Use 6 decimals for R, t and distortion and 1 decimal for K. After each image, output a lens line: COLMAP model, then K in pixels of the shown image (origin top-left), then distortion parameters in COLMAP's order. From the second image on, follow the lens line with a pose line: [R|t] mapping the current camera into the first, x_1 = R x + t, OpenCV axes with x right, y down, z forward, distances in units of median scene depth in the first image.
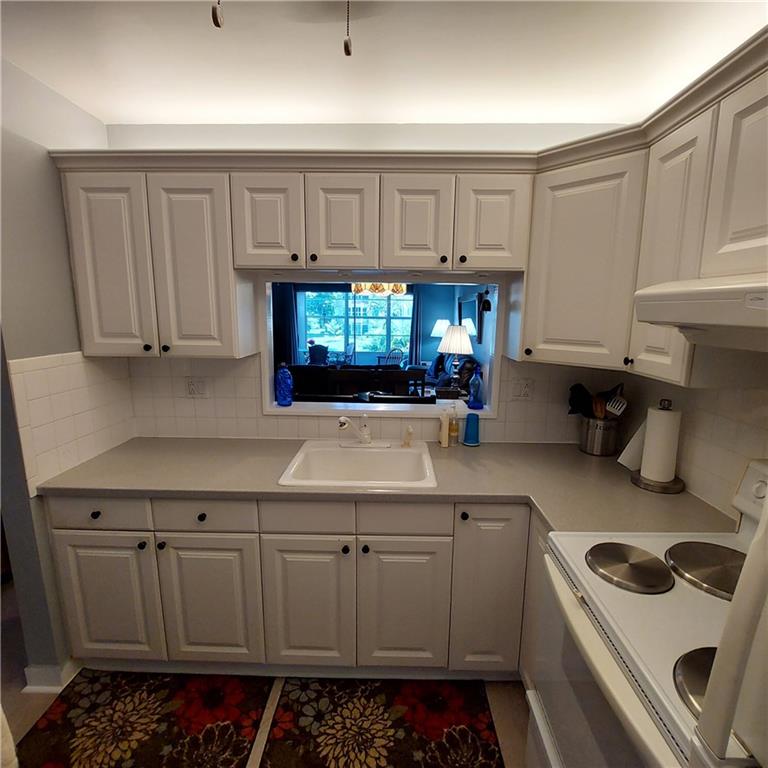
lens RADIAL K [[411.4, 0, 389.3], [0, 411.4, 385.8], [0, 0, 1]] dist [-0.018891, -0.000868]
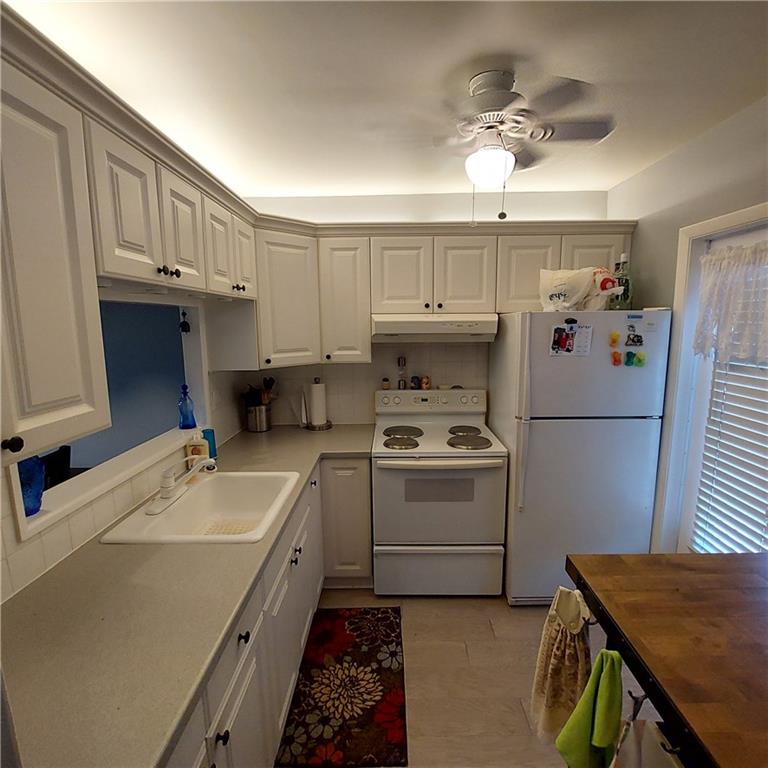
lens RADIAL K [[411.4, 0, 389.3], [0, 411.4, 385.8], [0, 0, 1]] dist [-0.018891, -0.000868]
pose [[-0.008004, -0.165526, 0.986173, -1.073097], [0.182990, 0.969309, 0.164181, -0.167487], [-0.983082, 0.181774, 0.022532, 0.659313]]
